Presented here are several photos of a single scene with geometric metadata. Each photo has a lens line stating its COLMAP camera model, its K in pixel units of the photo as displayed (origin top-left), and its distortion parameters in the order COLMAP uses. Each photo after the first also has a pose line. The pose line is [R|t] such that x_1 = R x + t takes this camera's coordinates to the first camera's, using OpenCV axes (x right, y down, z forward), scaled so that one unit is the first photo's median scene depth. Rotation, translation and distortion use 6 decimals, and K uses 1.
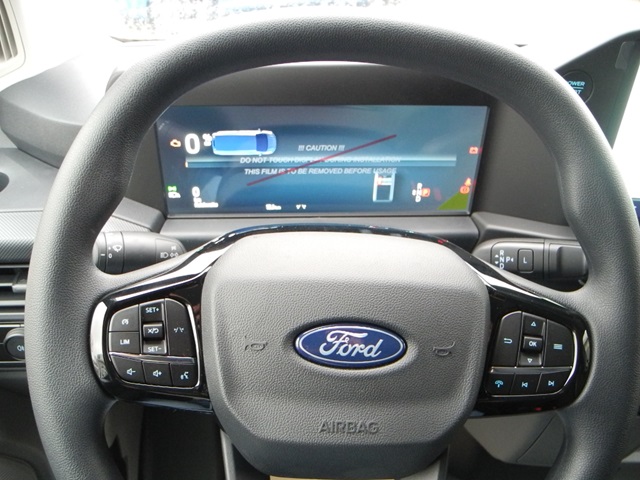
lens RADIAL K [[534.6, 0, 319.5], [0, 534.6, 237.5], [0, 0, 1]] dist [-0.120938, 0.081444]
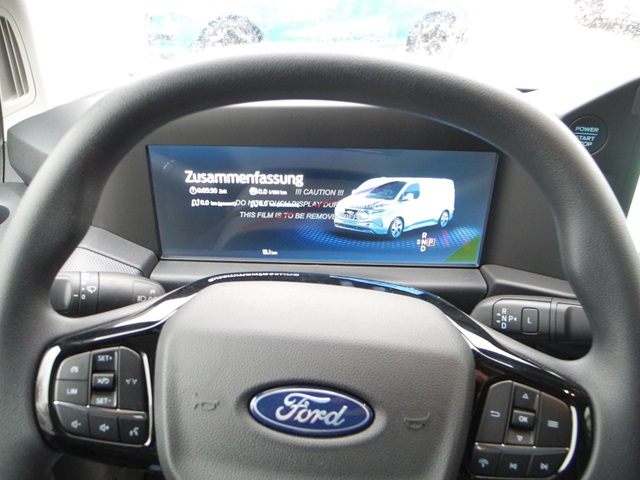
lens RADIAL K [[534.6, 0, 317.9], [0, 534.6, 239.2], [0, 0, 1]] dist [-0.120938, 0.081444]
pose [[0.996828, 0.034635, -0.071656, 0.115952], [-0.040149, 0.996223, -0.076995, -0.016580], [0.068718, 0.079627, 0.994453, 0.084085]]
